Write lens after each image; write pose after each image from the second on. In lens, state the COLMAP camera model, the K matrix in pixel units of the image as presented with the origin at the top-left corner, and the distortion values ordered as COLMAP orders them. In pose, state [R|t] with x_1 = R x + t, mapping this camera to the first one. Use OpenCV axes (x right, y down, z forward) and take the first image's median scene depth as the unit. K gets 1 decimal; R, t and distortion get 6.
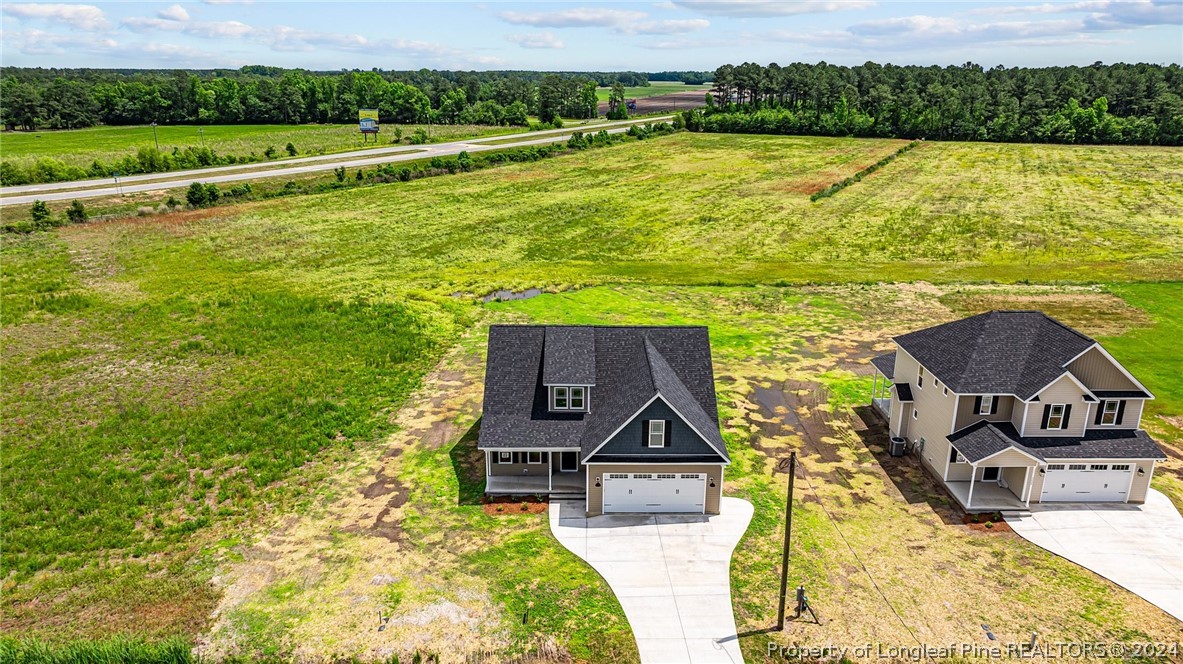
lens RADIAL K [[807.7, 0, 591.5], [0, 807.7, 332.0], [0, 0, 1]] dist [-0.016253, 0.005938]
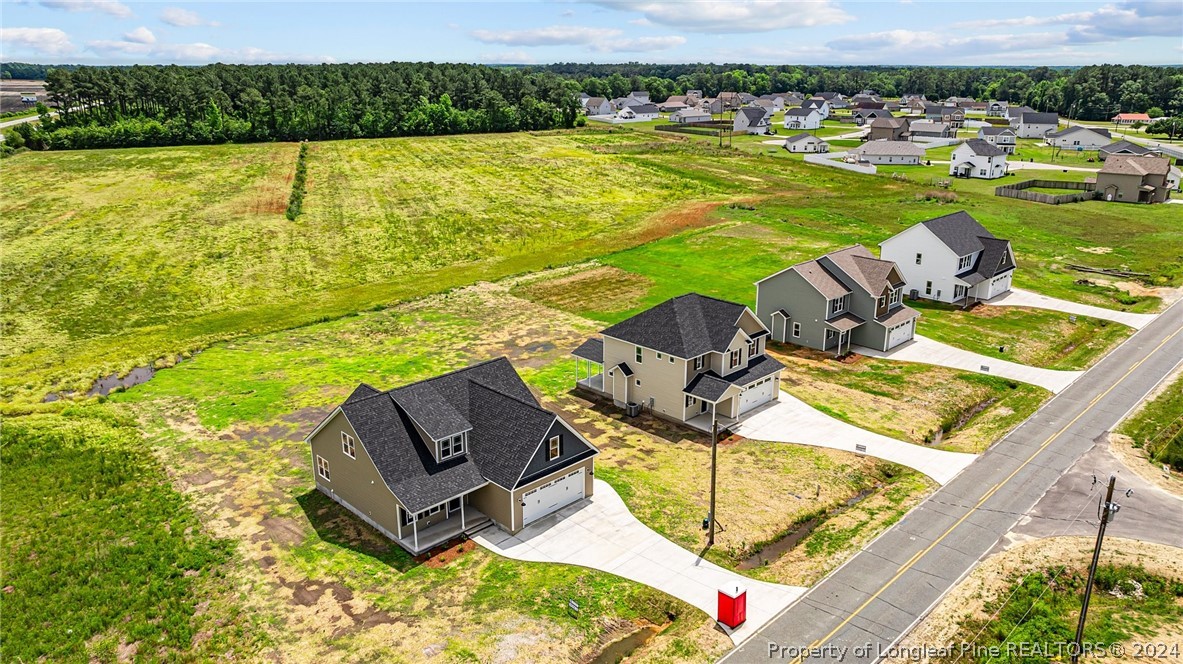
lens RADIAL K [[807.7, 0, 591.5], [0, 807.7, 332.0], [0, 0, 1]] dist [-0.016253, 0.005938]
pose [[0.735361, -0.218579, 0.641457, -0.472558], [0.217205, 0.972639, 0.082429, -0.102490], [-0.641924, 0.078712, 0.762717, -0.000117]]
